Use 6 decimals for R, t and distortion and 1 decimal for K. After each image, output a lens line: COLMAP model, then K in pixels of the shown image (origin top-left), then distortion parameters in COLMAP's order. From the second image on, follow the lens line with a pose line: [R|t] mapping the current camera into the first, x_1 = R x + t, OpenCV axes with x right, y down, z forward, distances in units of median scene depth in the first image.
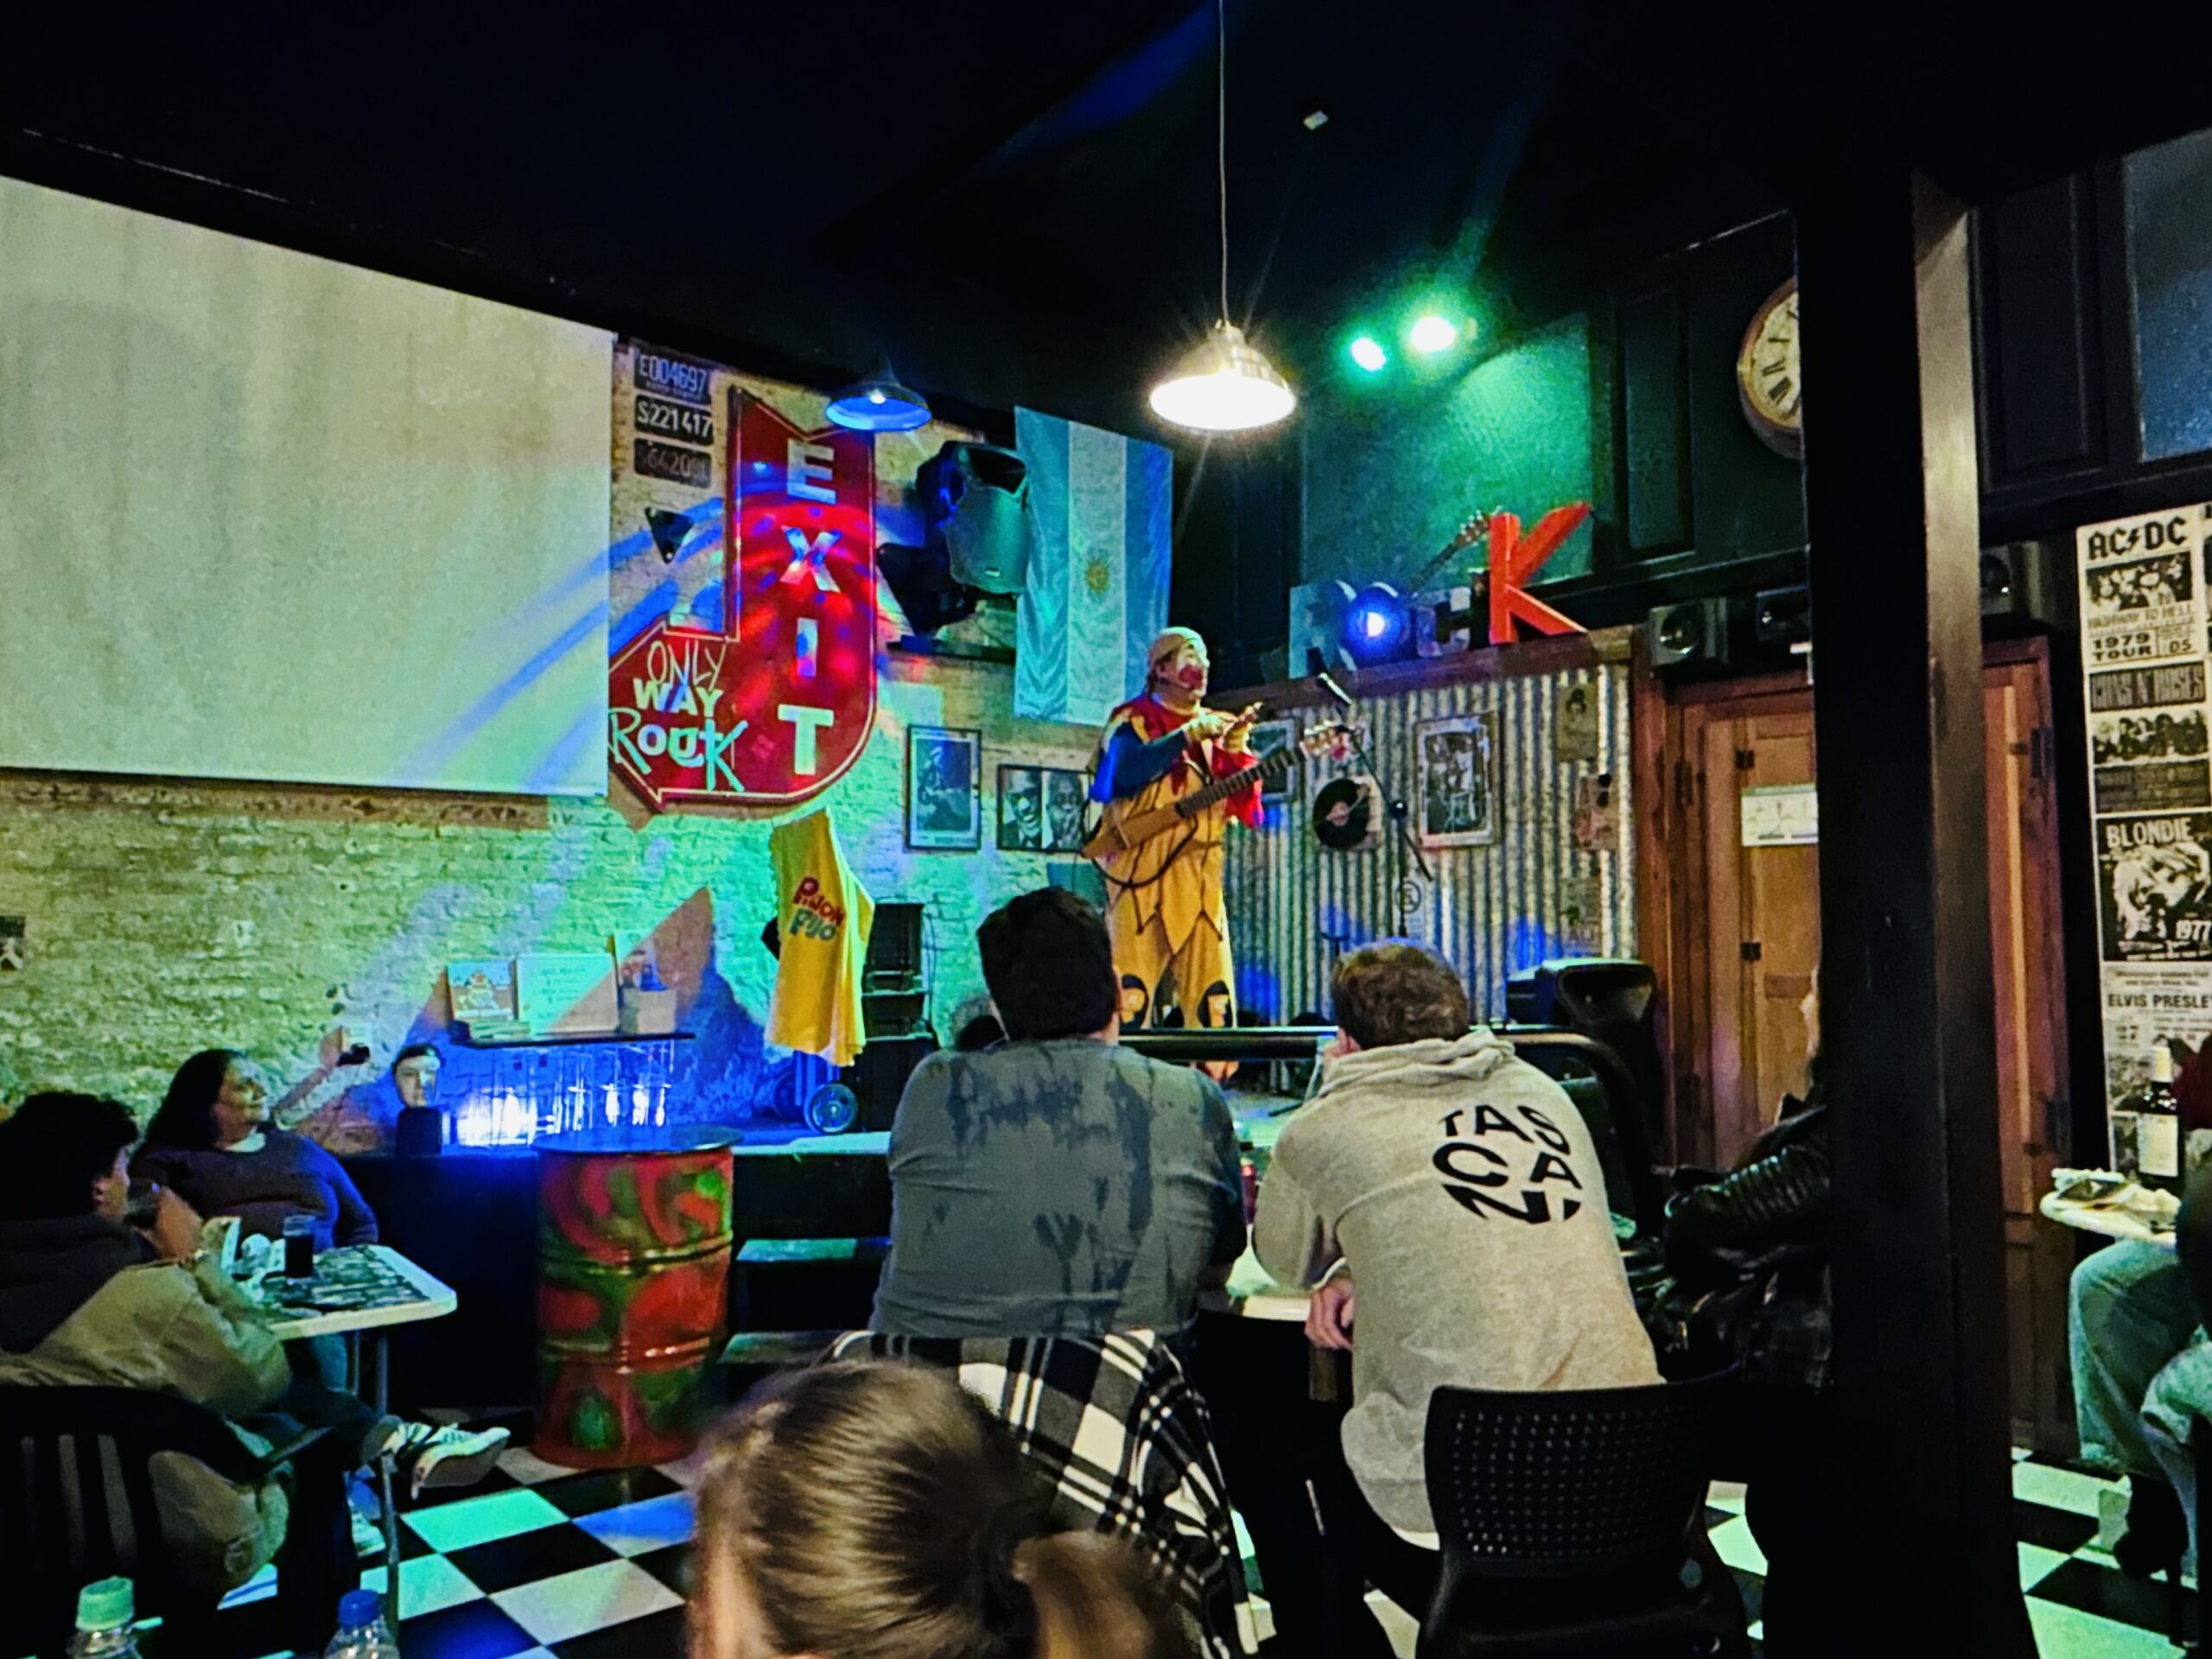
lens RADIAL K [[1549.8, 0, 1106.0], [0, 1549.8, 829.5], [0, 0, 1]] dist [0.006325, -0.001717]
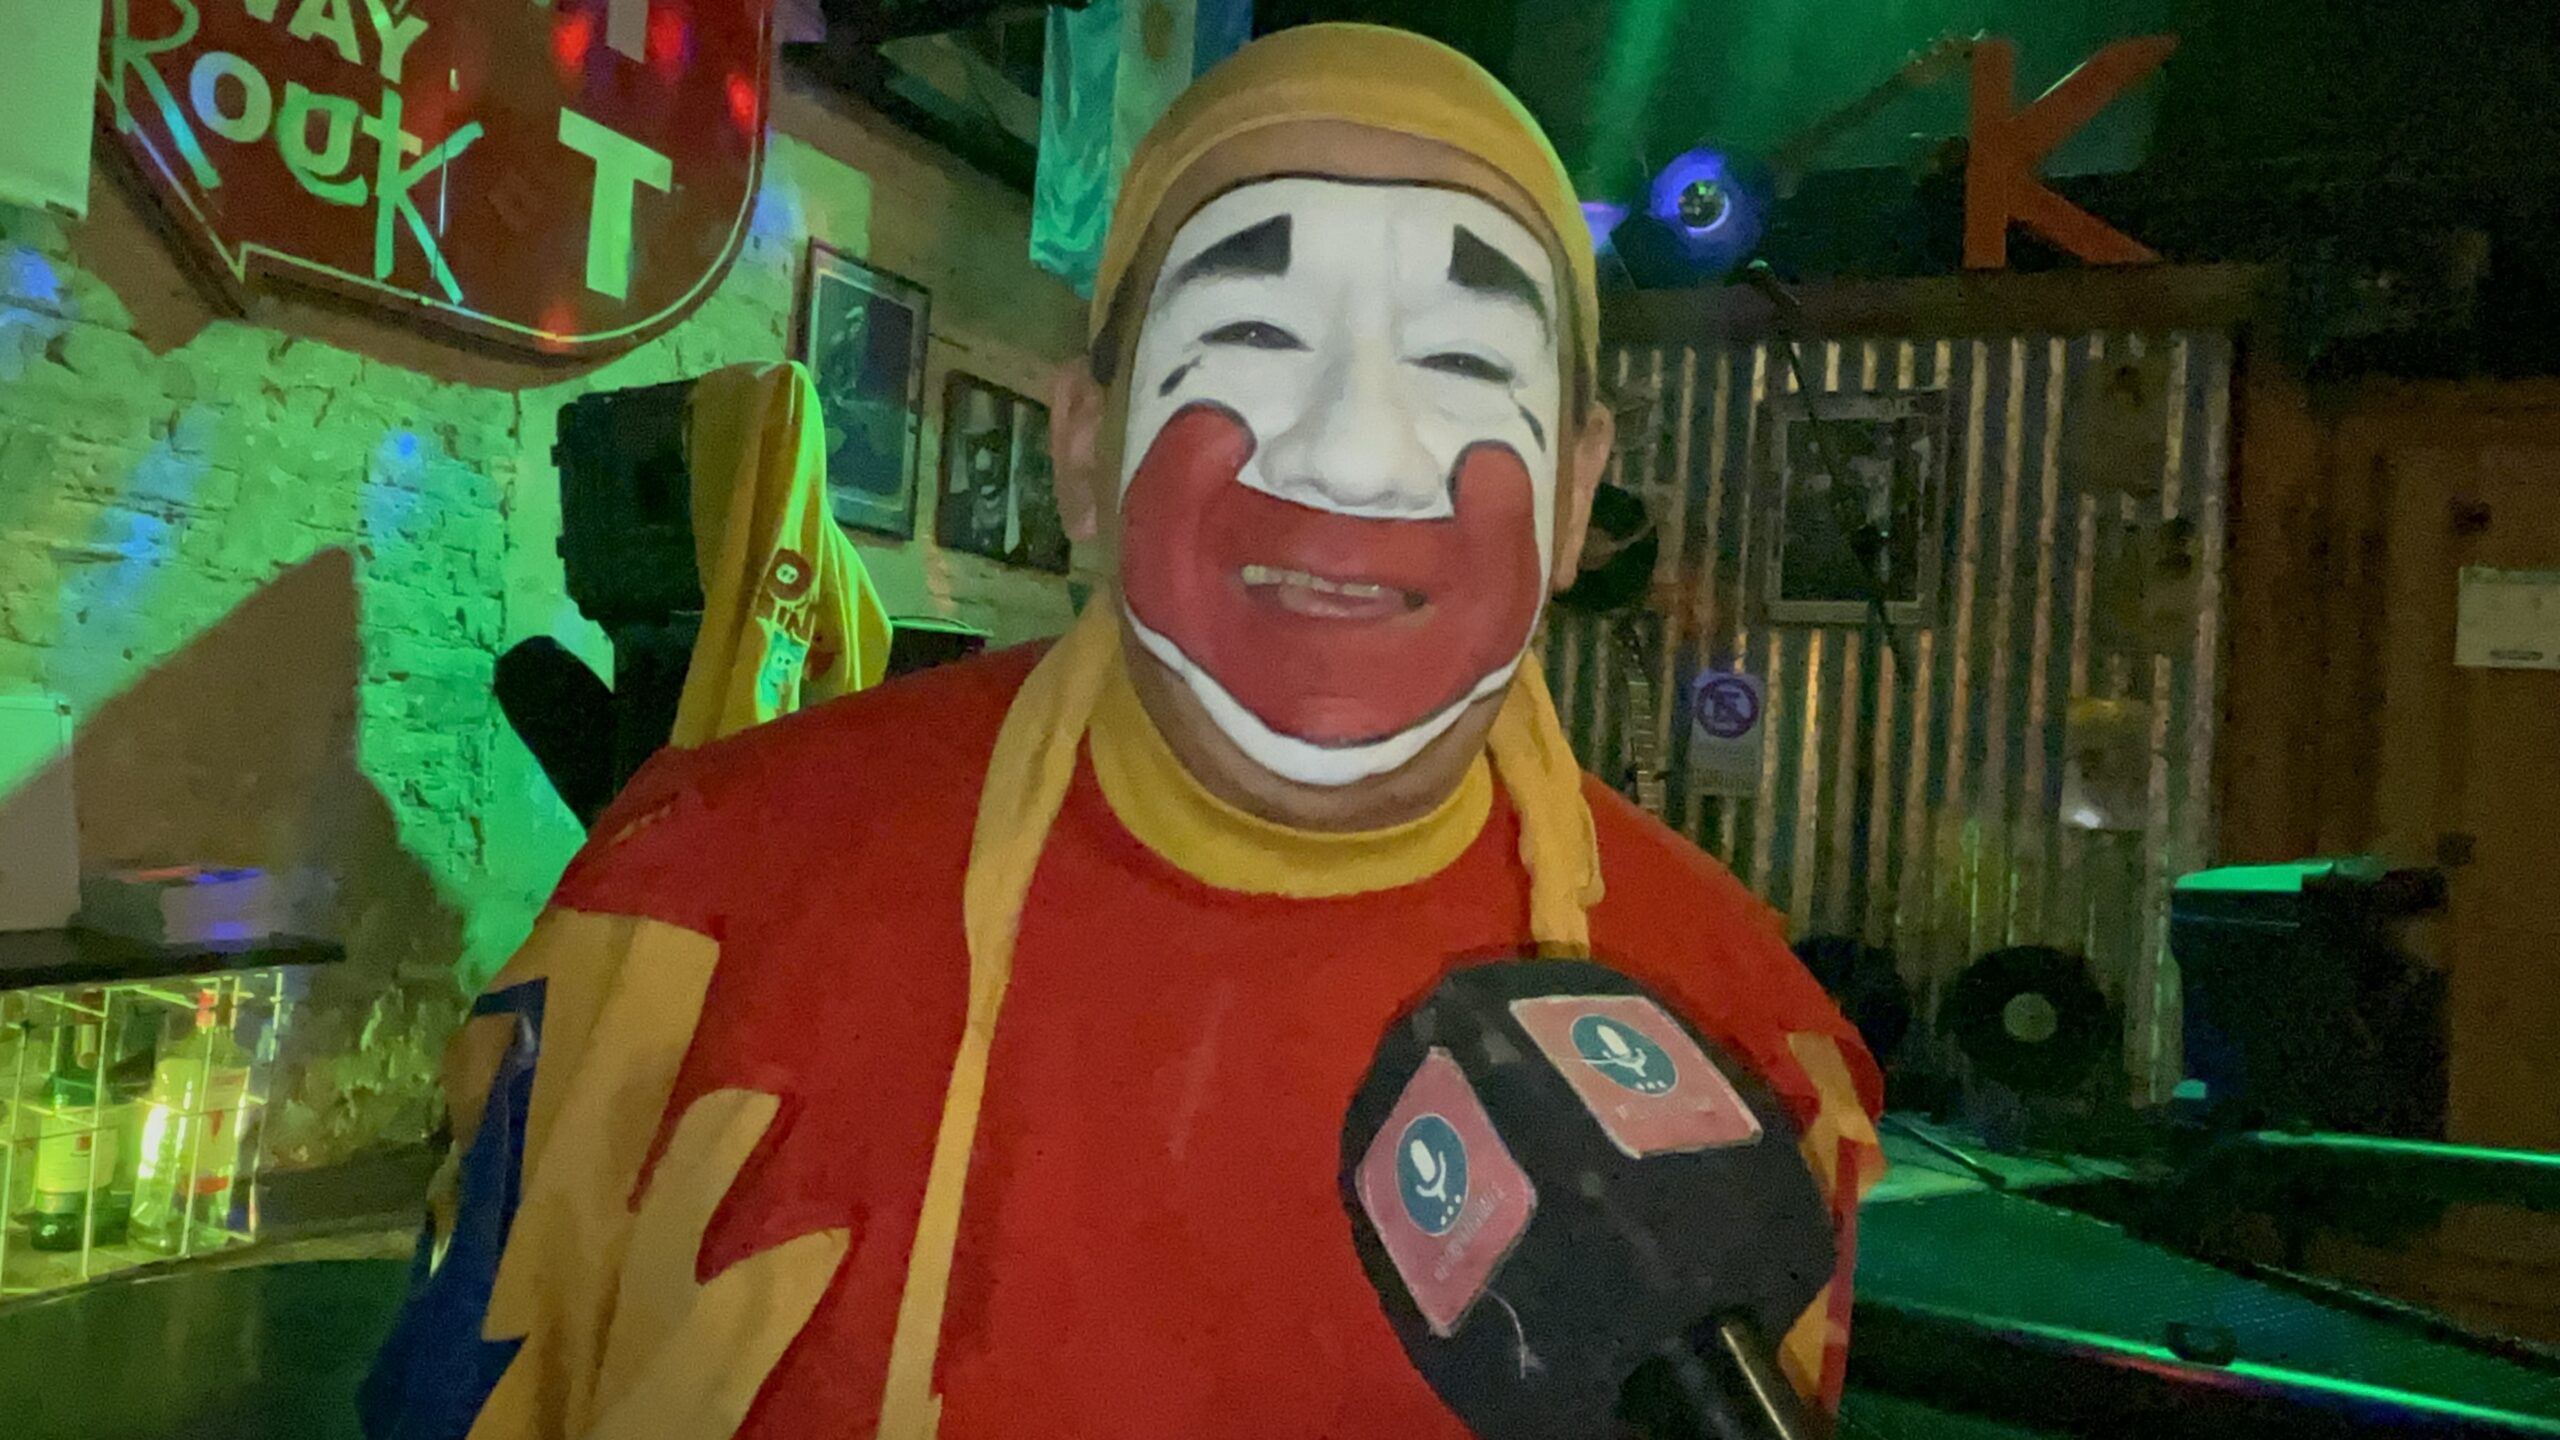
lens RADIAL K [[1754.5, 0, 1280.0], [0, 1754.5, 720.0], [0, 0, 1]] dist [0.005189, -0.002365]
pose [[0.905603, 0.072239, 0.417928, -0.226646], [-0.095210, 0.994864, 0.034348, 0.043767], [-0.413301, -0.070896, 0.907831, 0.517939]]
